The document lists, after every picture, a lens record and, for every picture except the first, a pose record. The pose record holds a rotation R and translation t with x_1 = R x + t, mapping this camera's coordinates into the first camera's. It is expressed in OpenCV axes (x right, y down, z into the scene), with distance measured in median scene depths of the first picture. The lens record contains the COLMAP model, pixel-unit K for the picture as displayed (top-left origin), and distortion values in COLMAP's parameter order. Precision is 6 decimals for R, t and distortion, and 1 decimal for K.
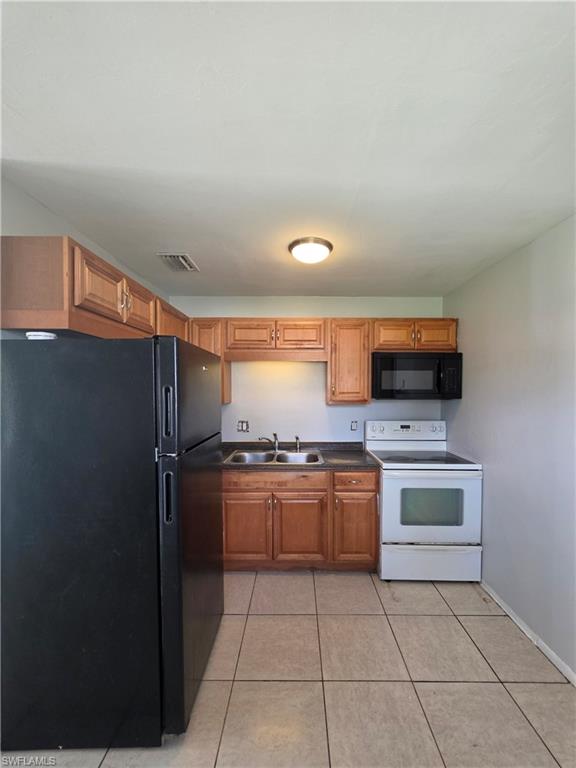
lens RADIAL K [[310.0, 0, 293.4], [0, 310.0, 386.8], [0, 0, 1]] dist [-0.006880, 0.002656]
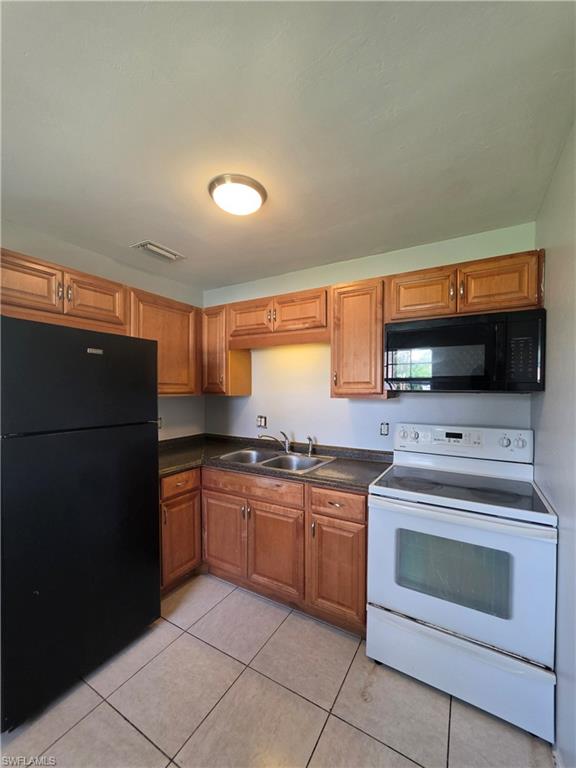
lens RADIAL K [[310.0, 0, 289.1], [0, 310.0, 387.6], [0, 0, 1]] dist [-0.006880, 0.002656]
pose [[0.870172, 0.000274, -0.492747, 0.411229], [0.000502, 0.999999, 0.001442, 0.030312], [0.492747, -0.001502, 0.870171, 0.286536]]
